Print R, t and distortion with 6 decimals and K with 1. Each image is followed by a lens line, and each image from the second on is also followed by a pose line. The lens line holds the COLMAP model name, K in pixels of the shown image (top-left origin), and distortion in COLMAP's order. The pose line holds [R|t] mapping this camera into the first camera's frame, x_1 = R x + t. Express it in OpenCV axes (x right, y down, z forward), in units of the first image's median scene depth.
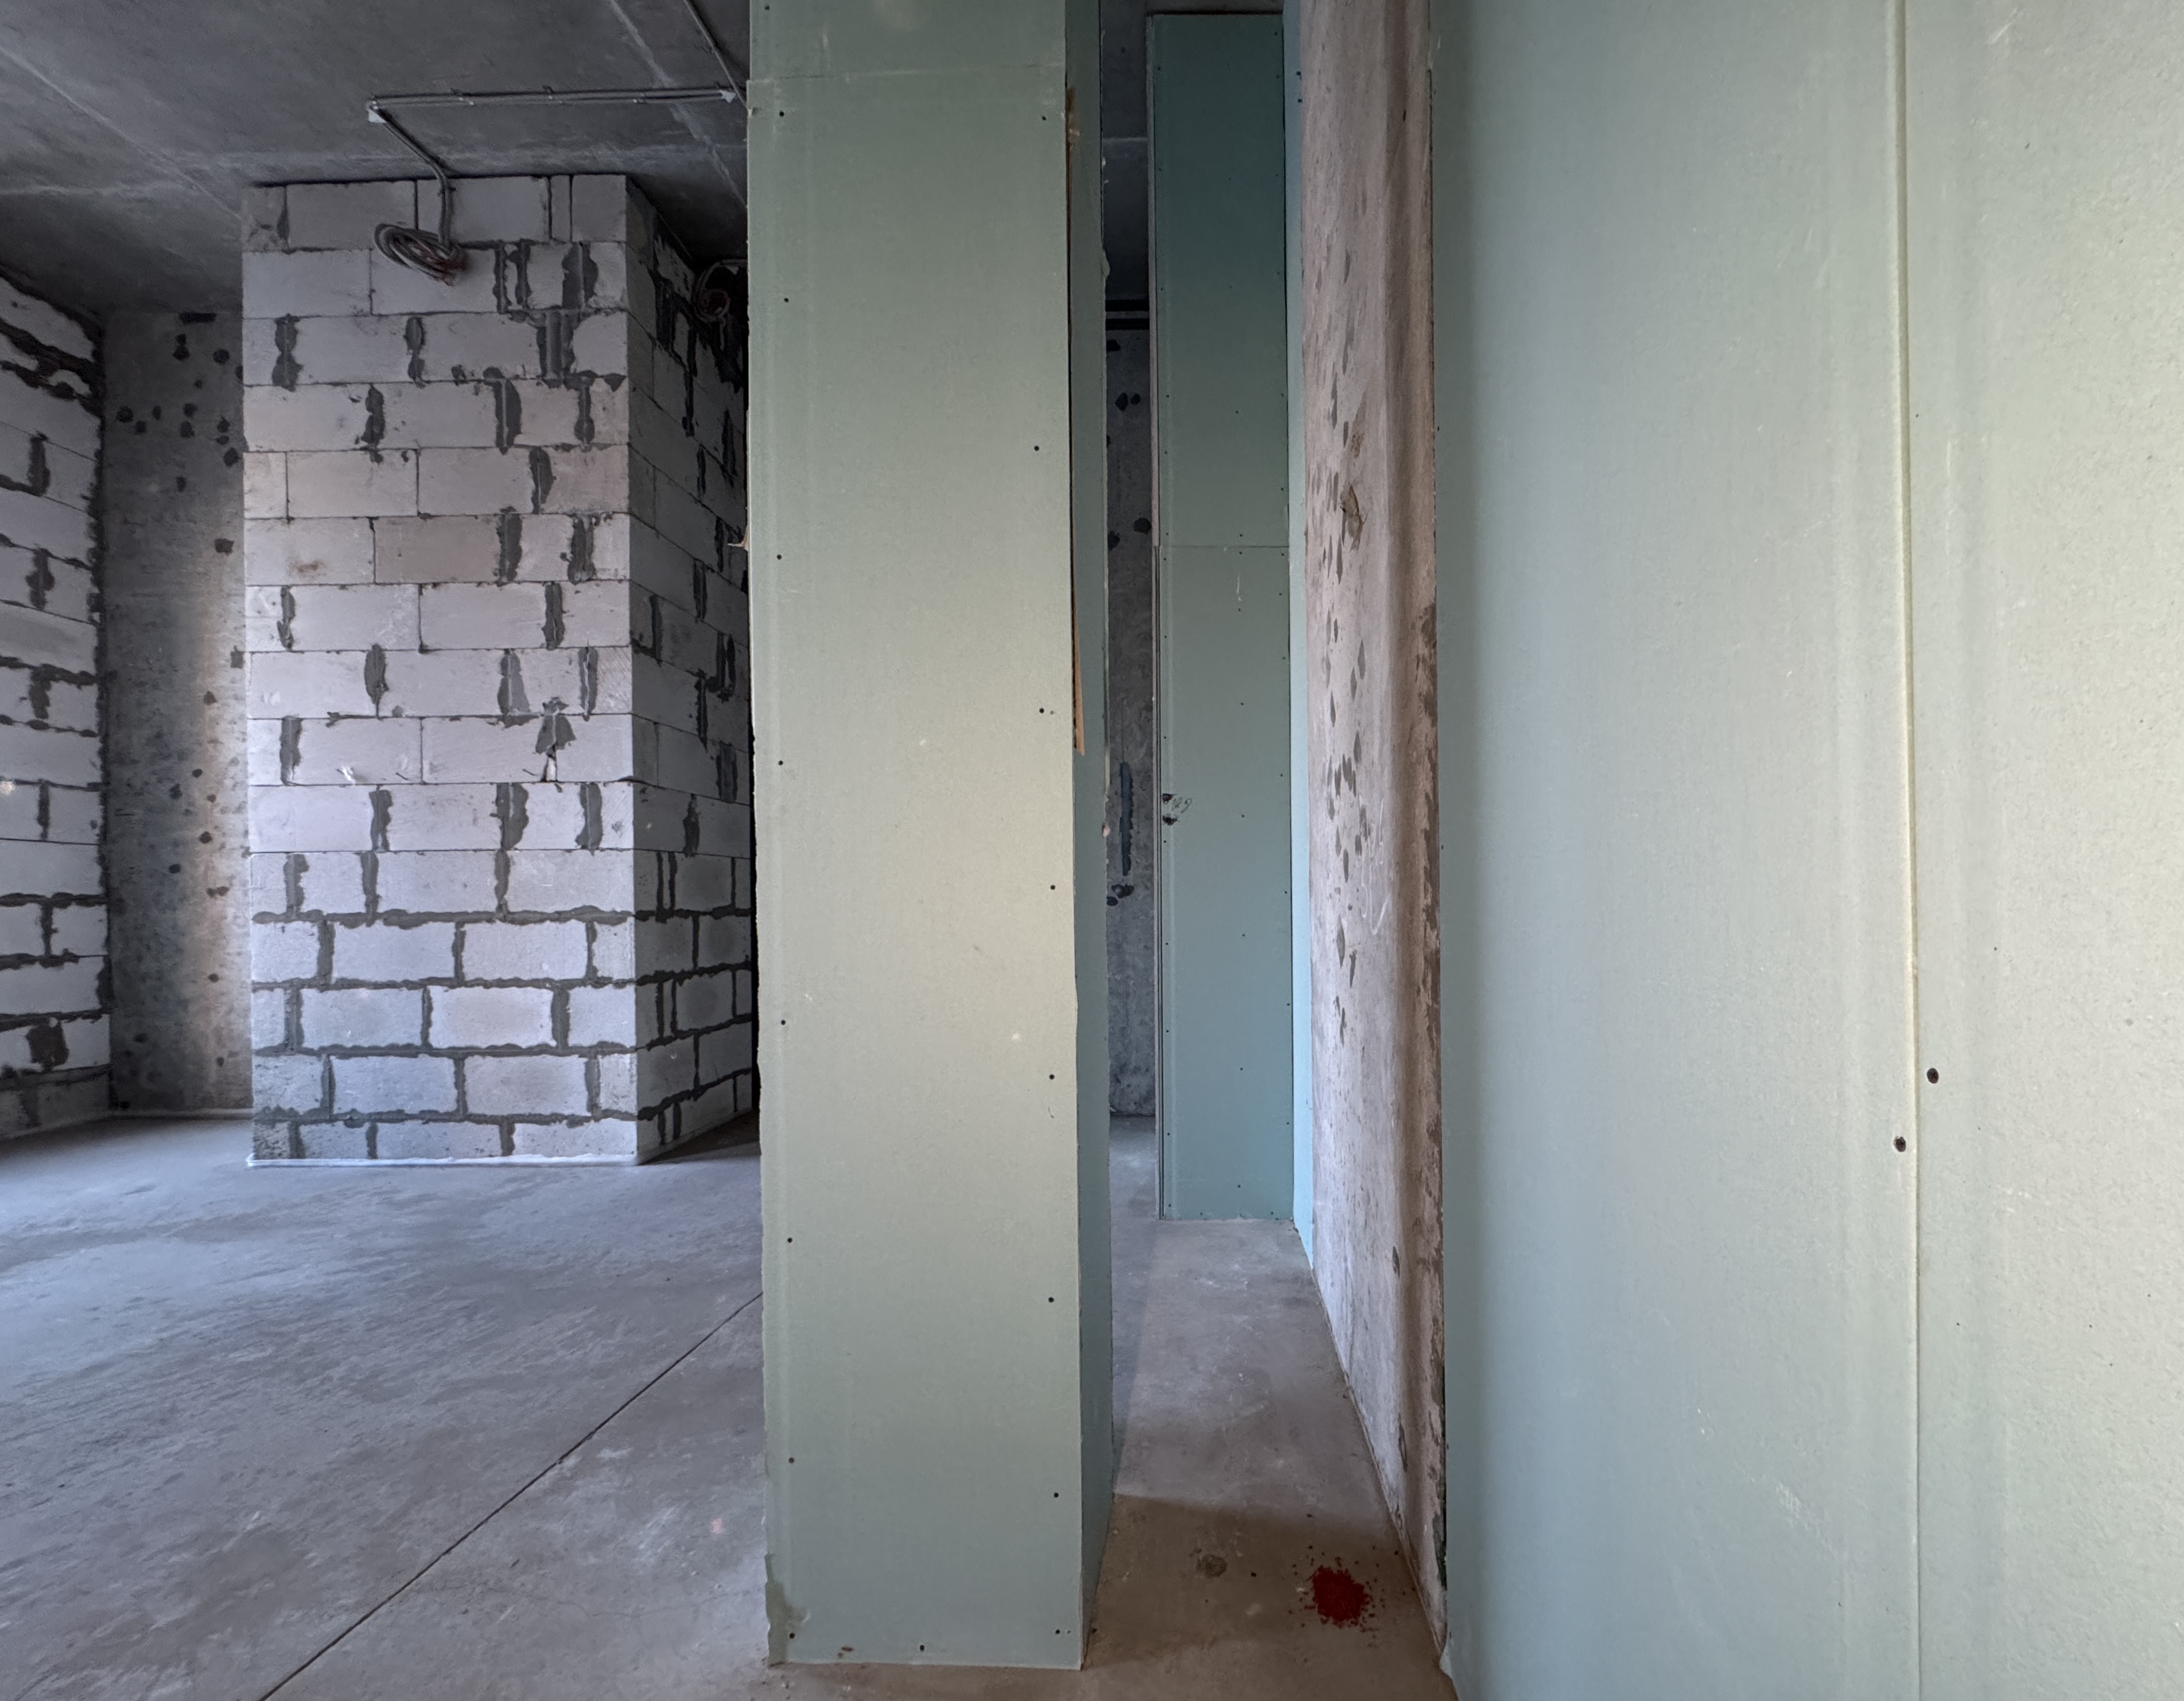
lens RADIAL K [[930.7, 0, 1165.4], [0, 930.7, 899.6], [0, 0, 1]] dist [-0.000625, 0.000135]
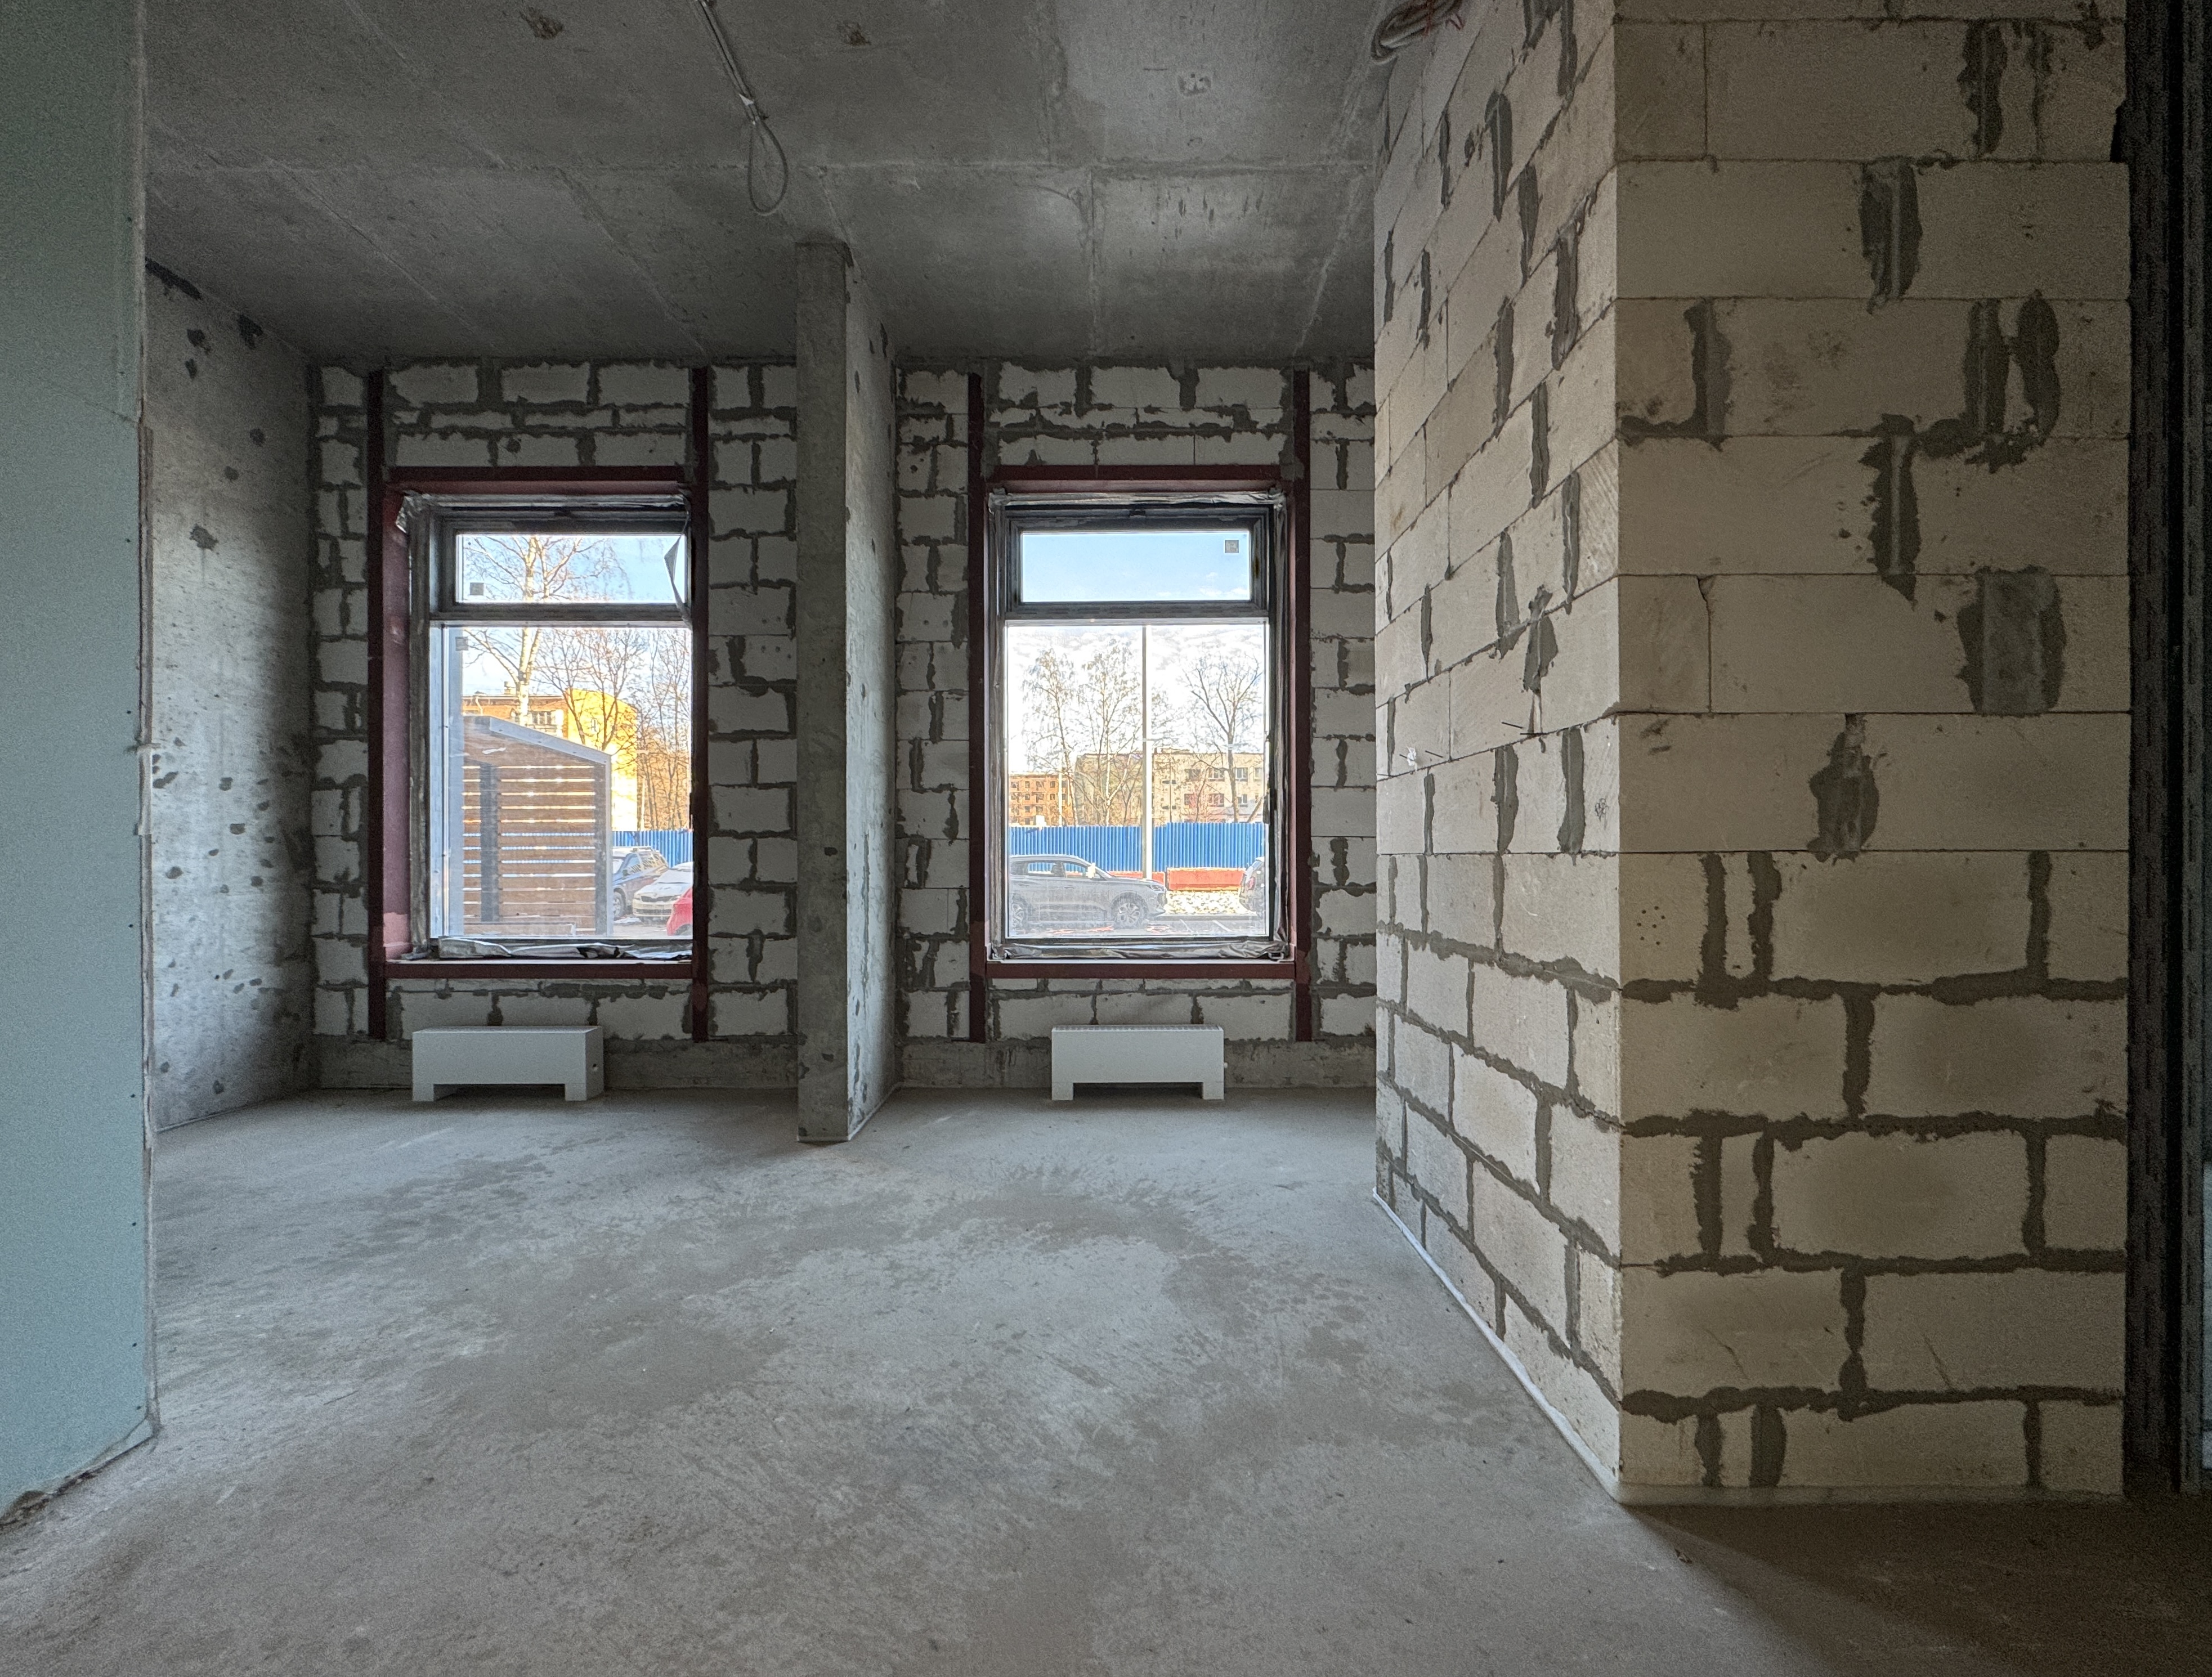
lens RADIAL K [[902.1, 0, 1106.8], [0, 902.1, 859.0], [0, 0, 1]] dist [-0.001838, -0.000349]
pose [[0.023578, 0.013512, -0.999631, -0.107426], [0.000032, 0.999909, 0.013516, -0.057723], [0.999722, -0.000350, 0.023576, 0.720710]]
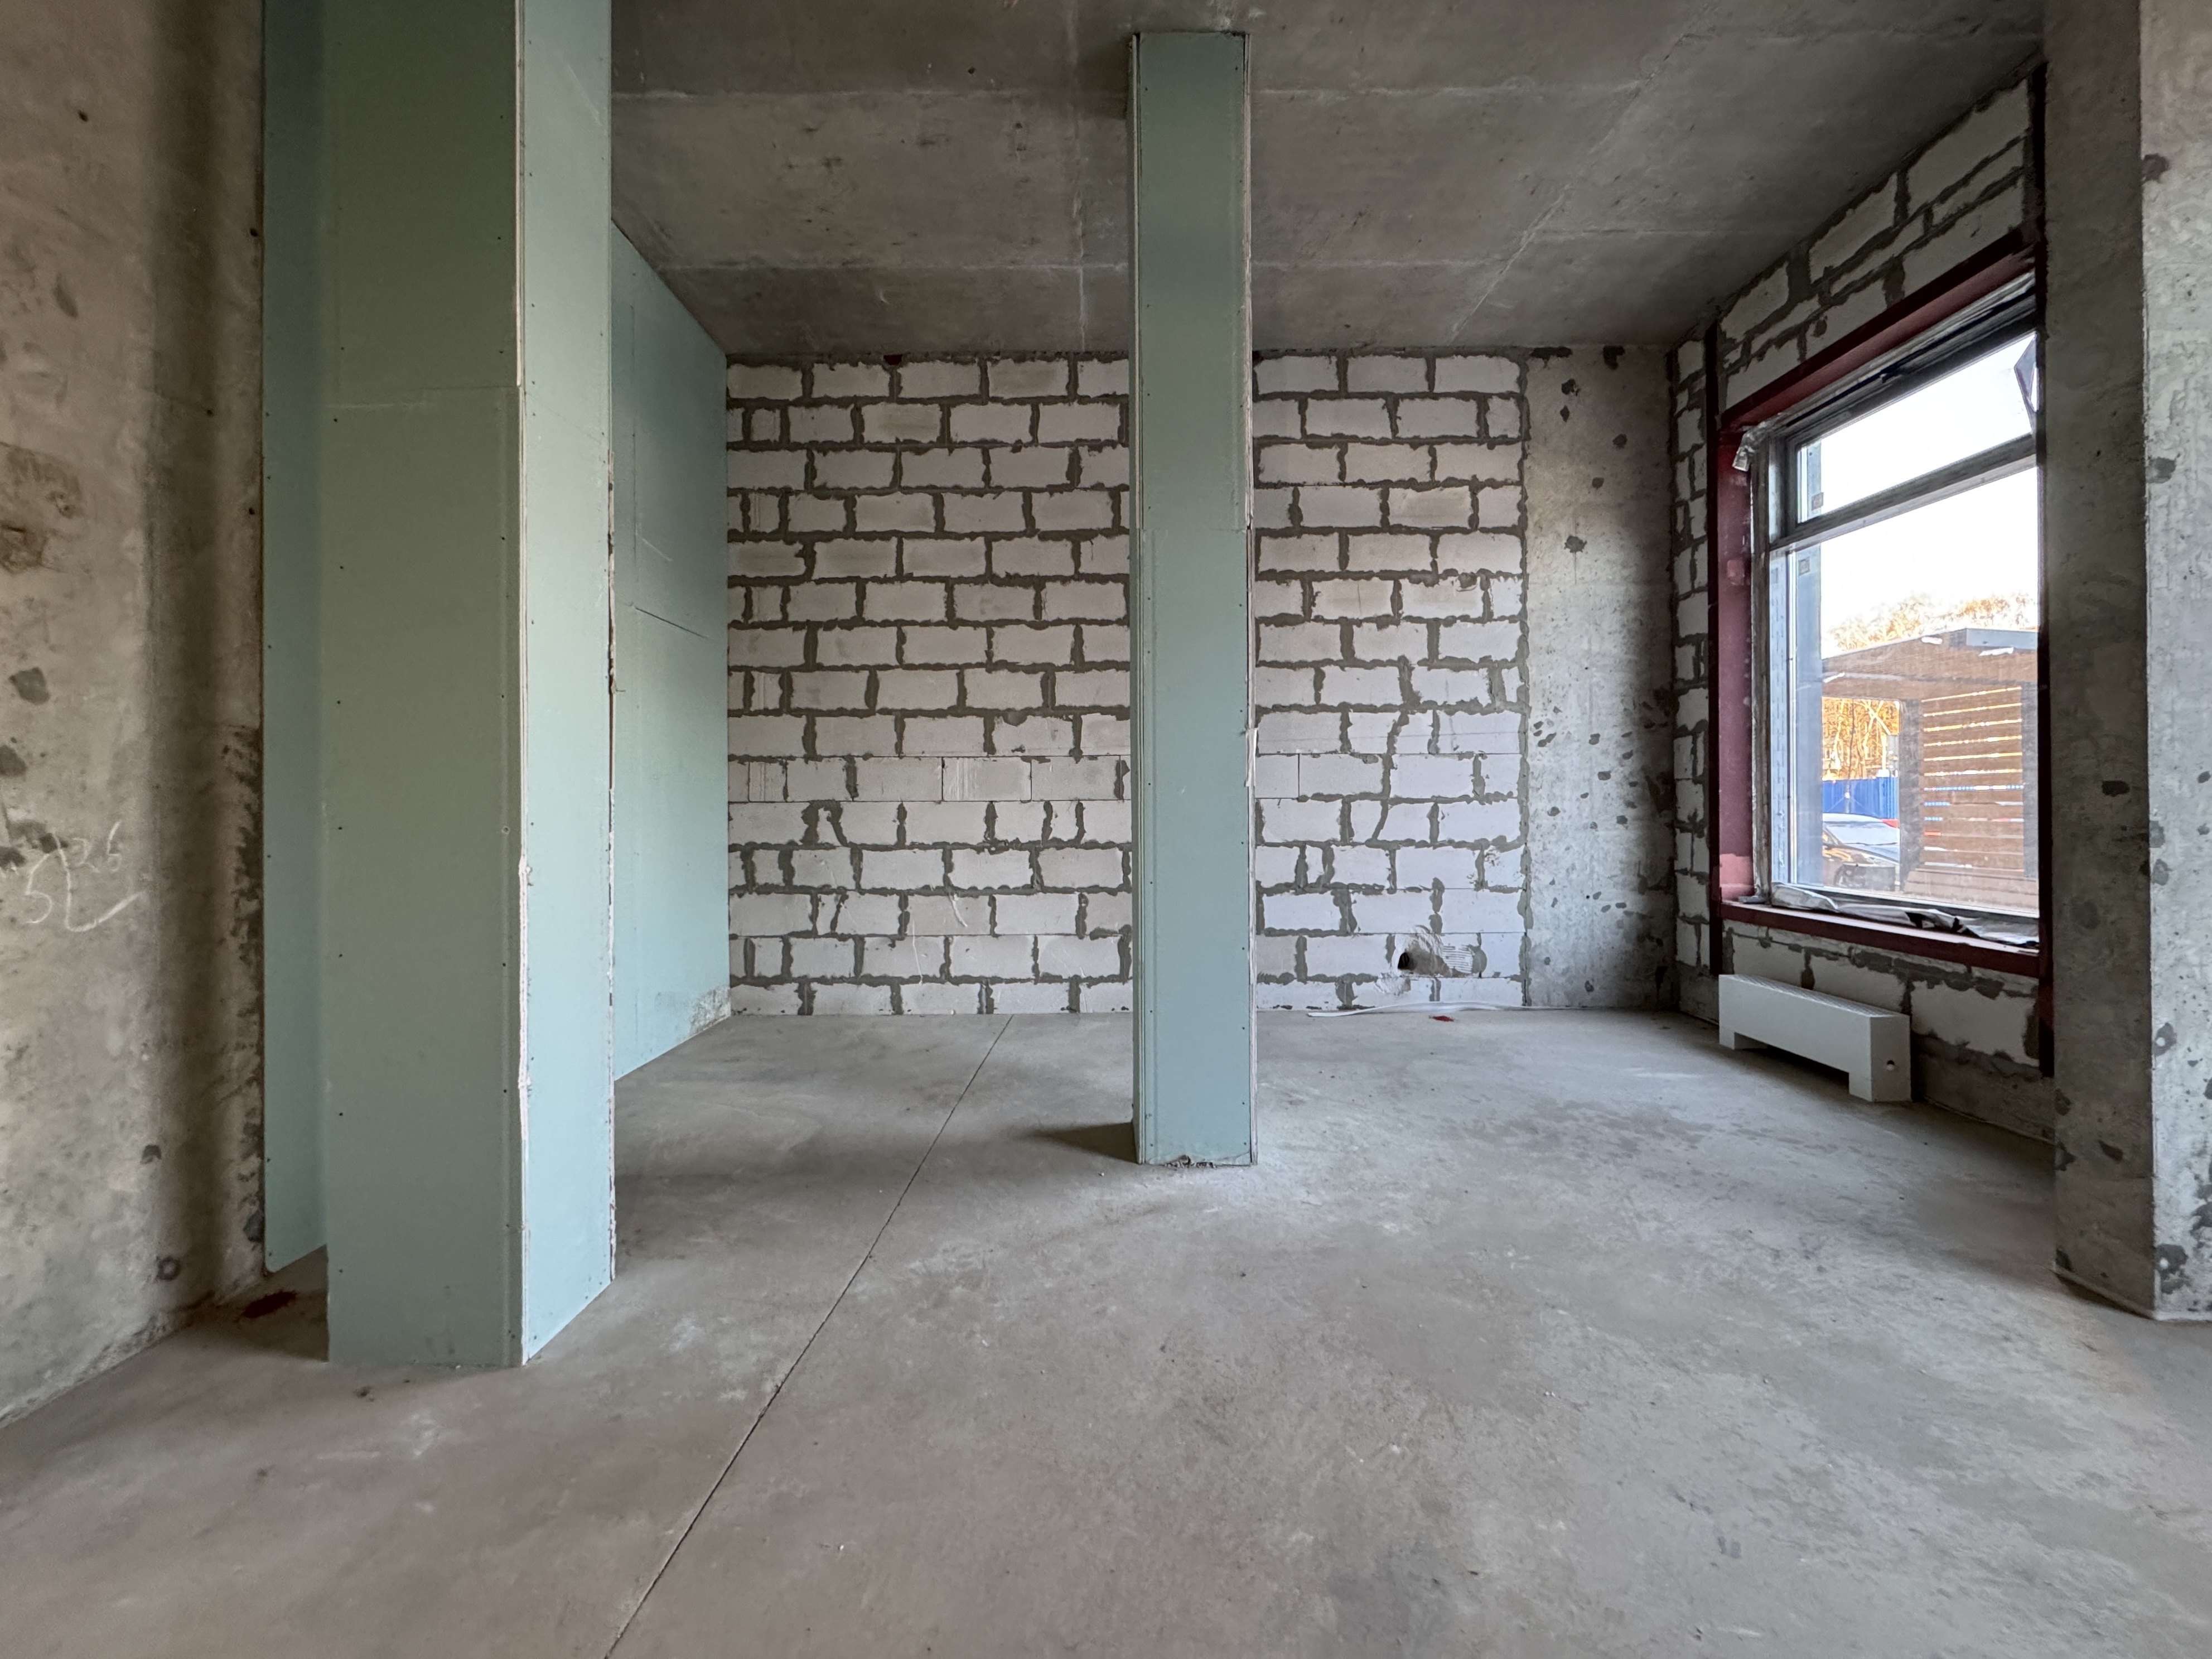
lens RADIAL K [[892.1, 0, 1099.3], [0, 892.1, 800.8], [0, 0, 1]] dist [-0.000085, 0.000140]
pose [[-0.999717, 0.014717, -0.018670, -0.492923], [0.014708, 0.999892, 0.000620, -0.054410], [0.018677, 0.000345, -0.999826, 1.001871]]
